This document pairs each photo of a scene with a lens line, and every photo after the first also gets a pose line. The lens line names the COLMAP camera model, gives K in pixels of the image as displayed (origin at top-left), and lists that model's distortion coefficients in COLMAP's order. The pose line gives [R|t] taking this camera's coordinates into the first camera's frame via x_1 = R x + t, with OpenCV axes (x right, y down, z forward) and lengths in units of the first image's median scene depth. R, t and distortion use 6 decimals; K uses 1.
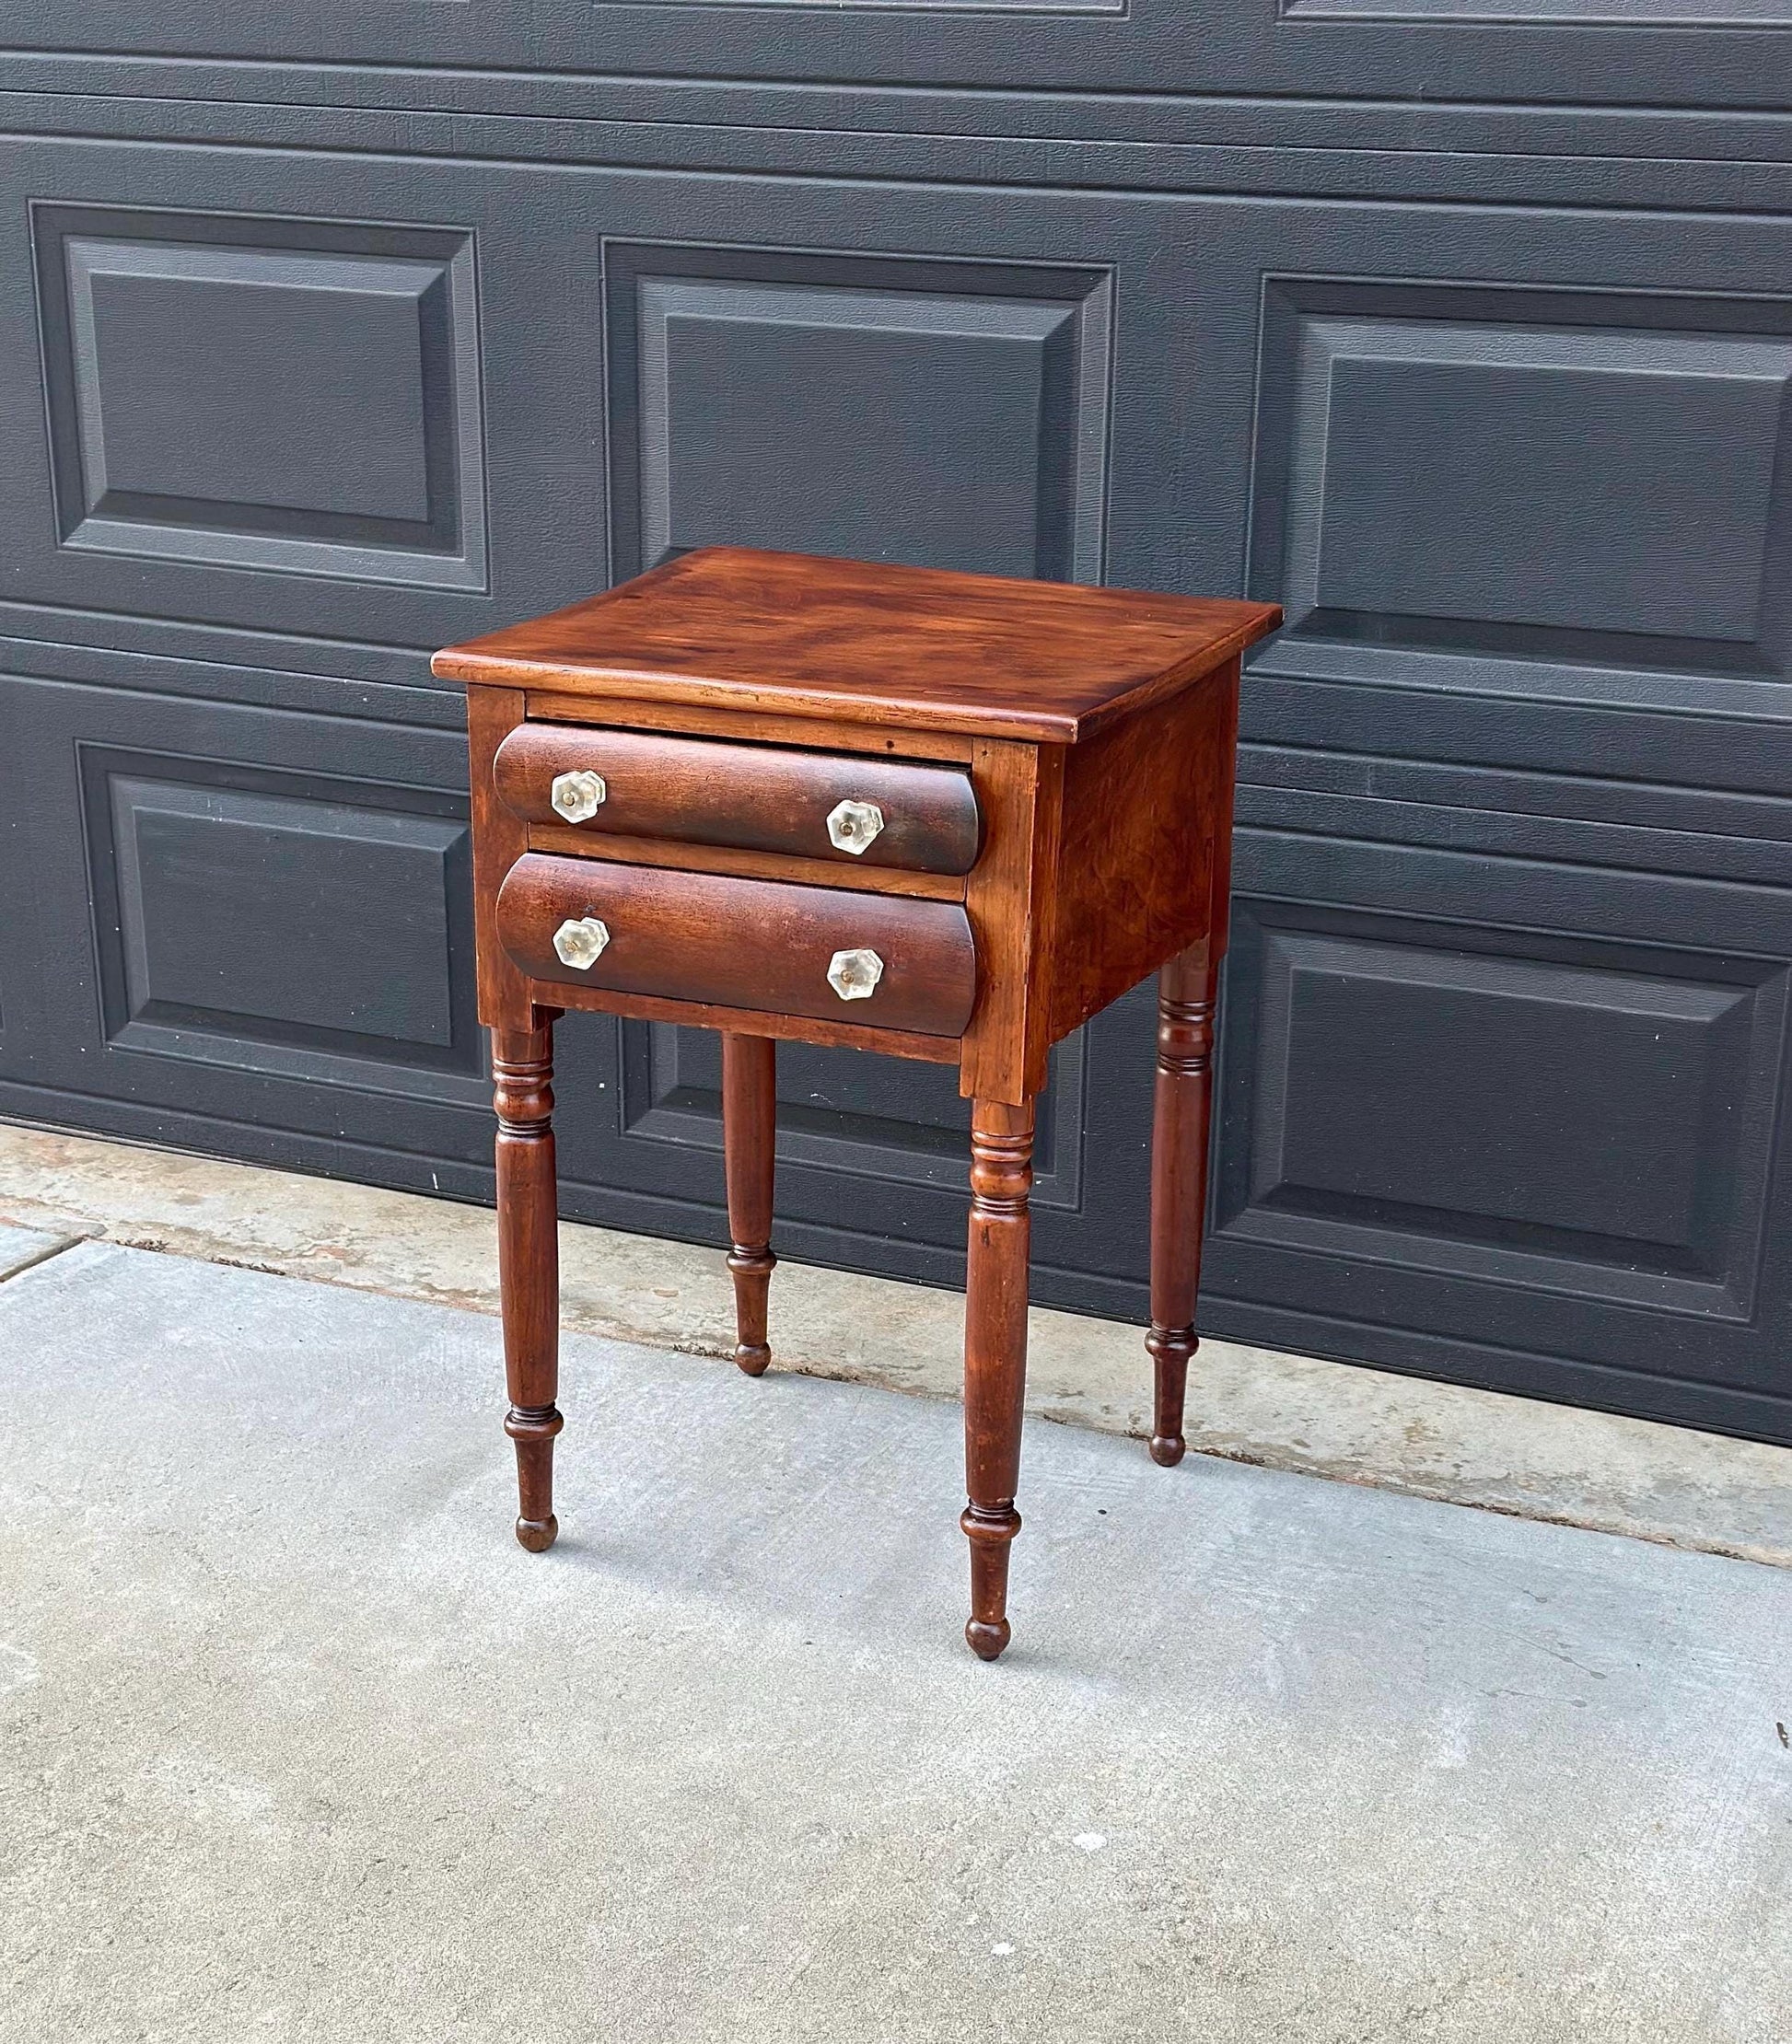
lens RADIAL K [[3321.4, 0, 901.6], [0, 3321.4, 1197.1], [0, 0, 1]] dist [0.171649, -0.214102]
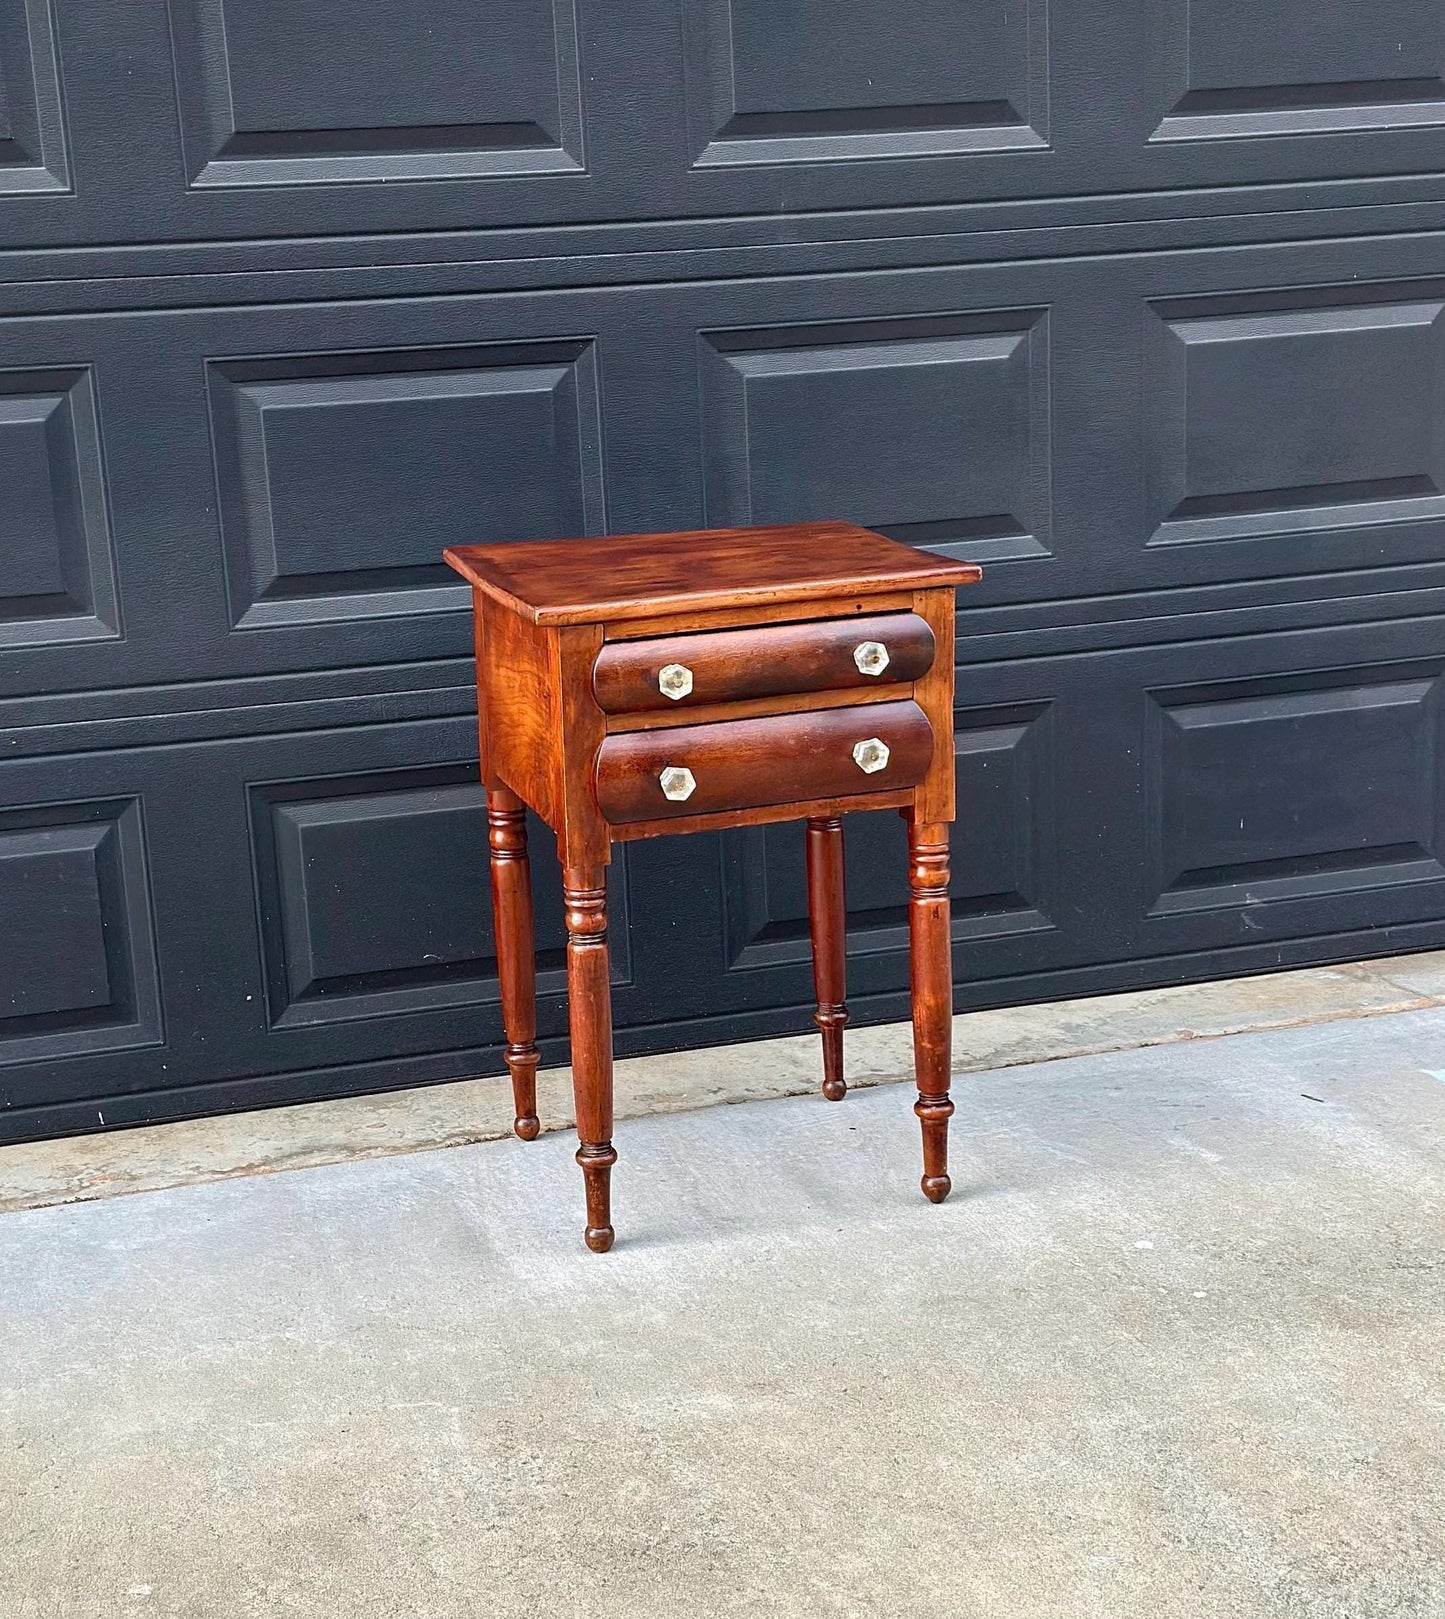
lens RADIAL K [[2817.3, 0, 717.6], [0, 2817.3, 928.8], [0, 0, 1]] dist [0.172458, -0.199200]
pose [[0.746941, -0.221071, 0.627062, -0.760365], [0.284186, 0.958769, -0.000501, -0.008182], [-0.601097, 0.178576, 0.778969, 0.031686]]
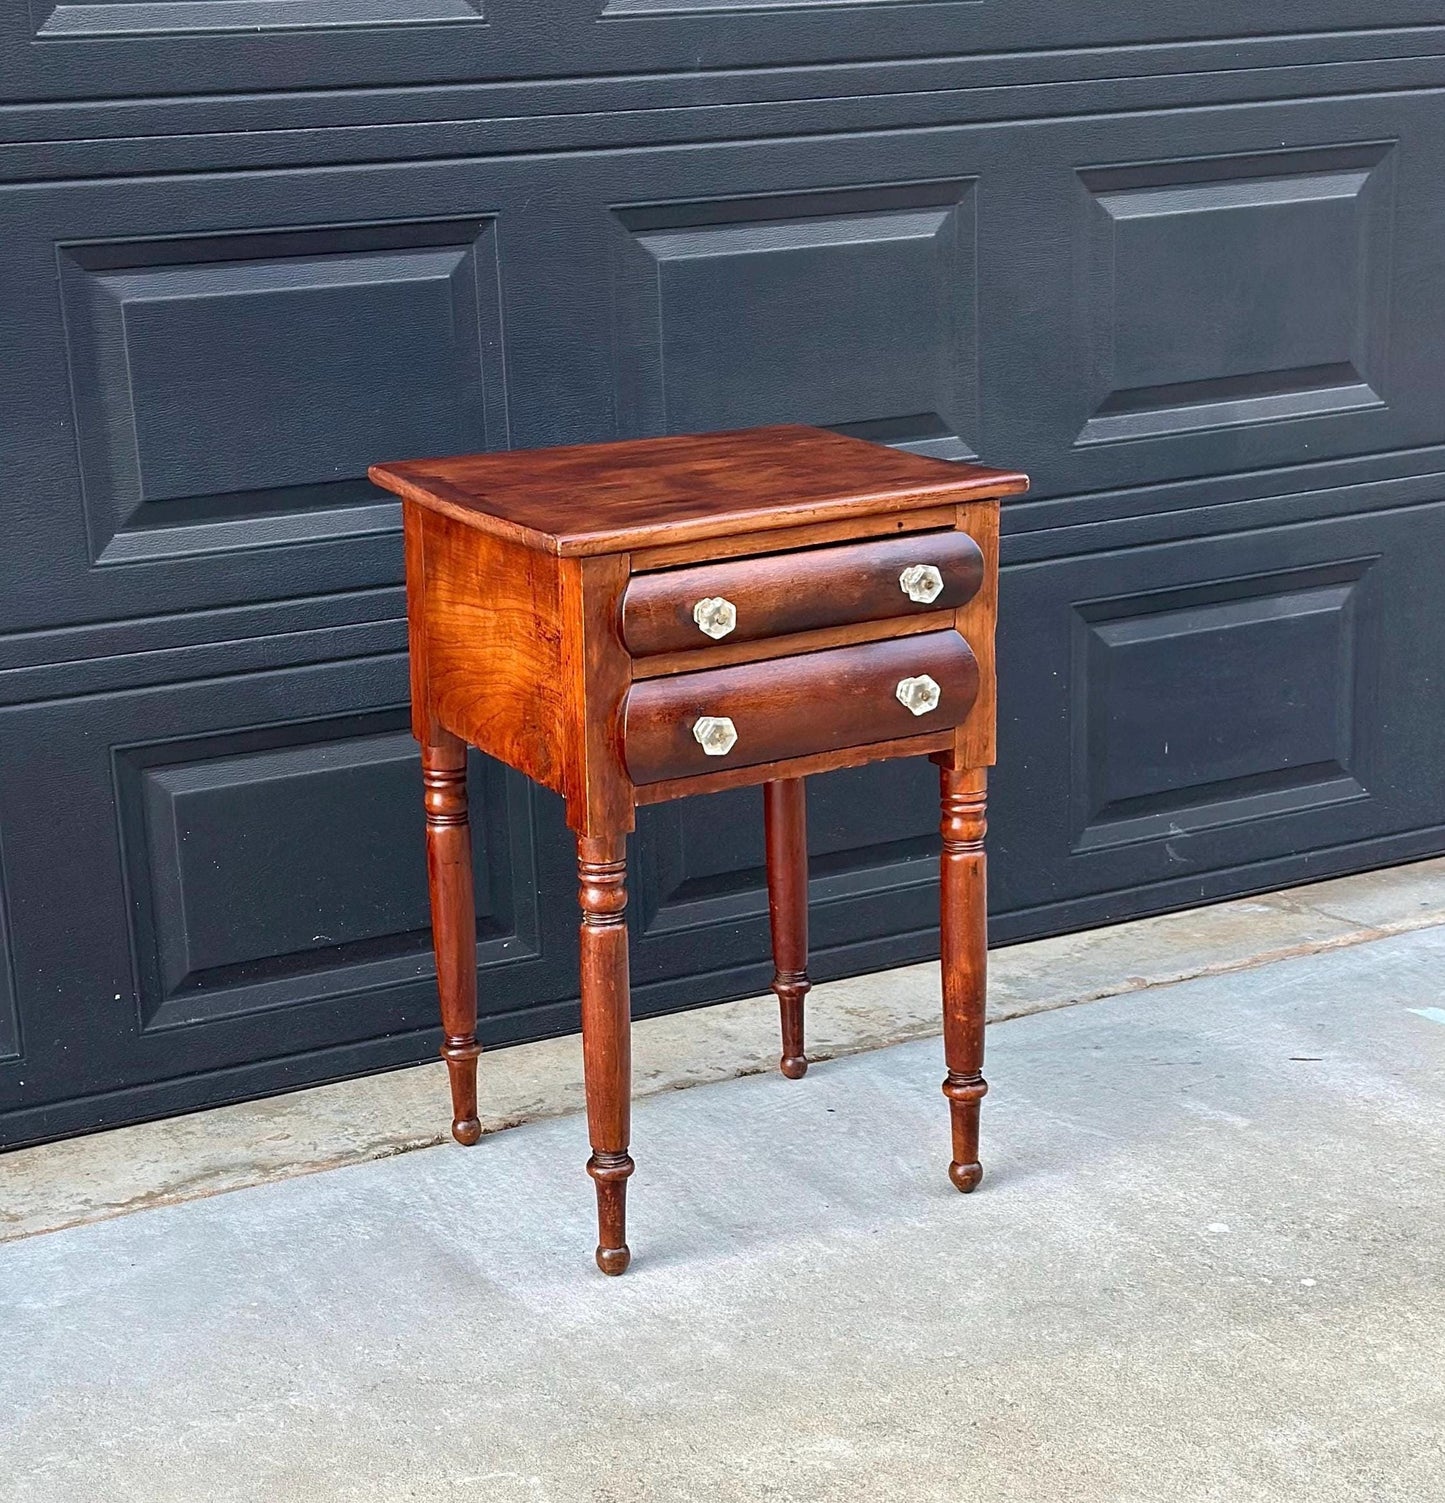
lens RADIAL K [[2940.3, 0, 682.8], [0, 2940.3, 939.9], [0, 0, 1]] dist [0.187203, -0.305166]
pose [[0.618554, -0.274686, 0.736165, -0.825815], [0.320083, 0.943730, 0.083188, -0.087048], [-0.717592, 0.184178, 0.671670, 0.236954]]
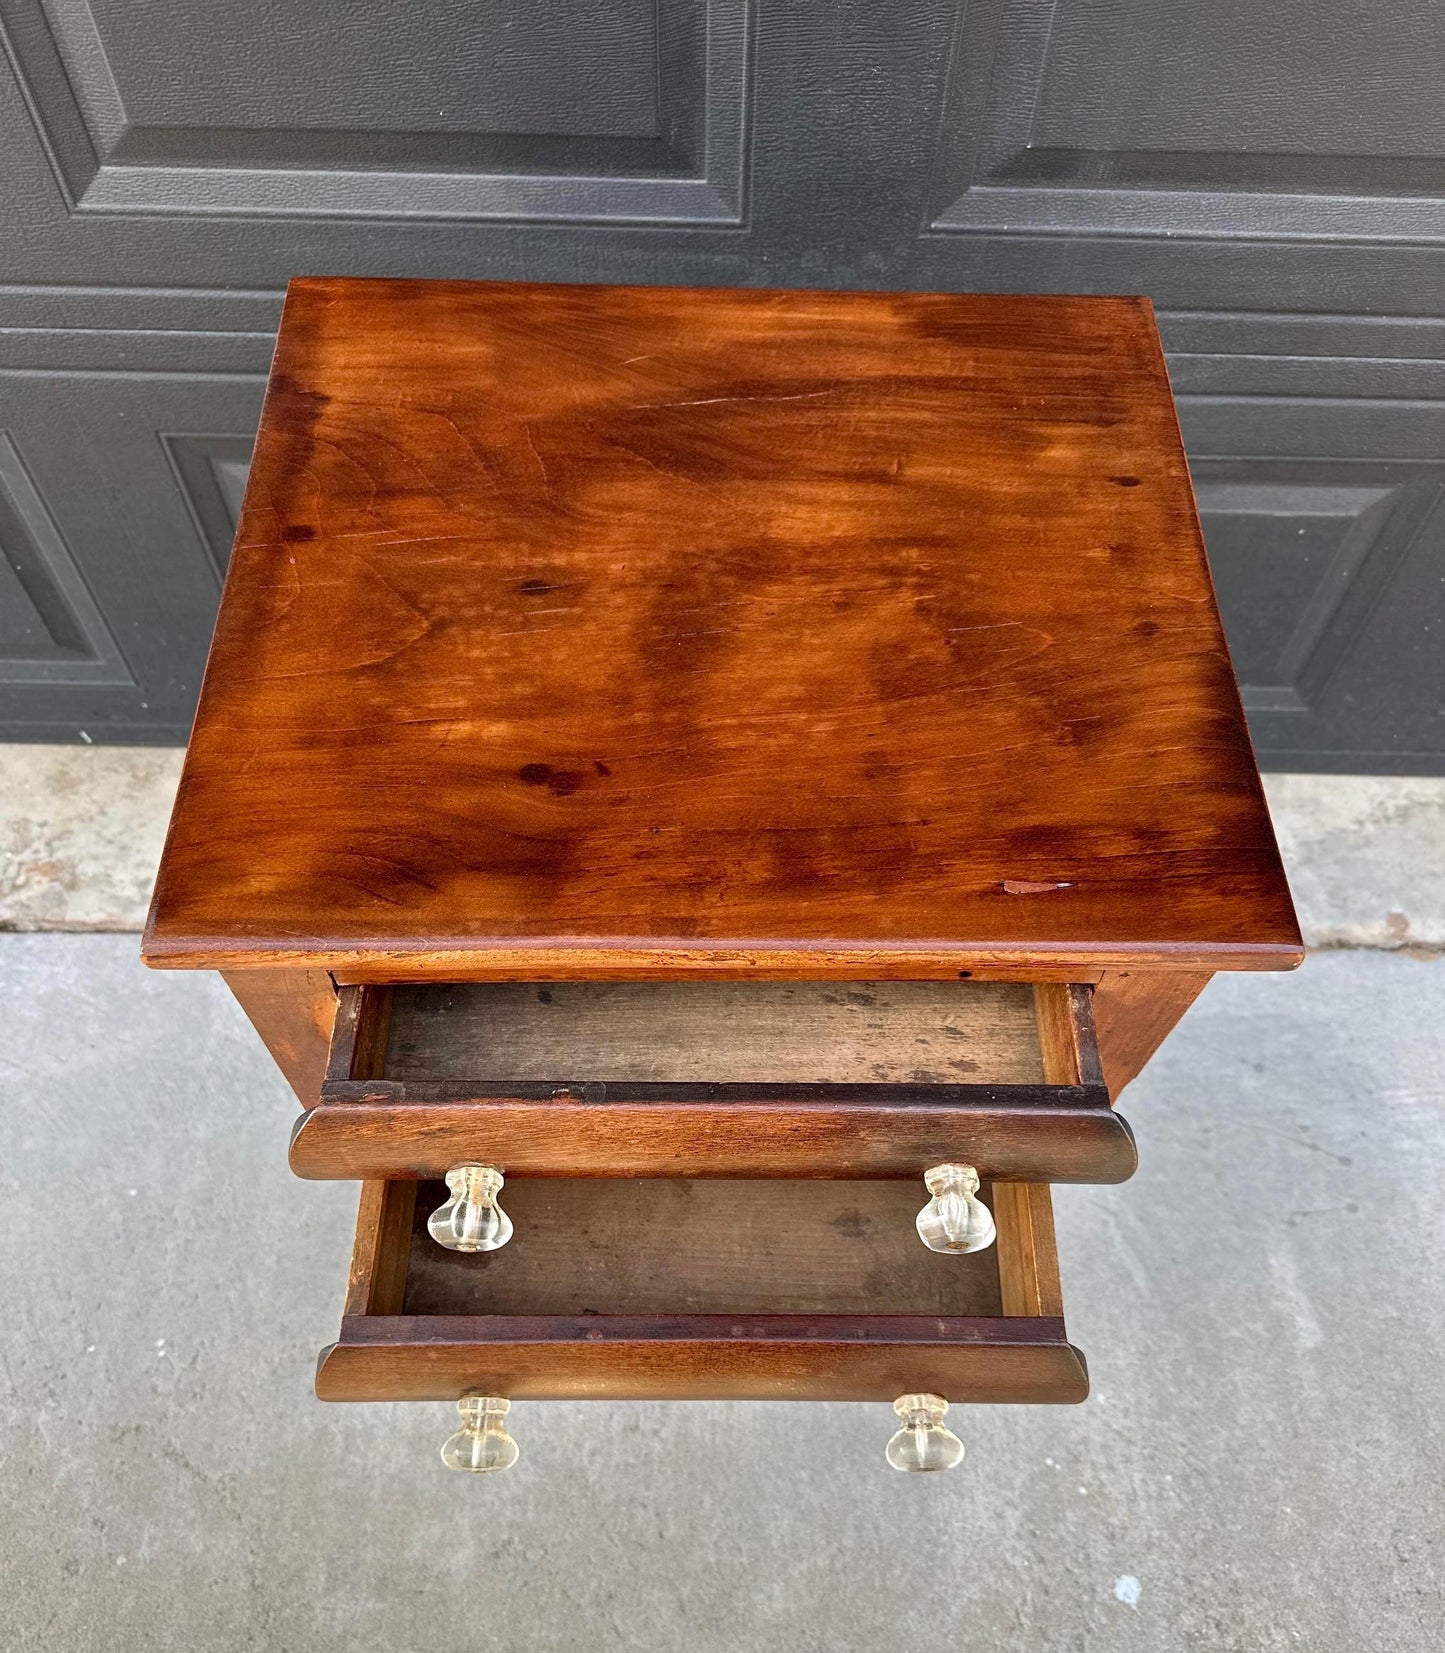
lens RADIAL K [[1379.2, 0, 721.2], [0, 1379.2, 967.6], [0, 0, 1]] dist [0.029360, -0.045309]
pose [[0.916155, -0.346717, 0.201115, -0.083945], [0.134285, 0.738256, 0.661018, -0.268897], [-0.377661, -0.578589, 0.722916, 0.685400]]
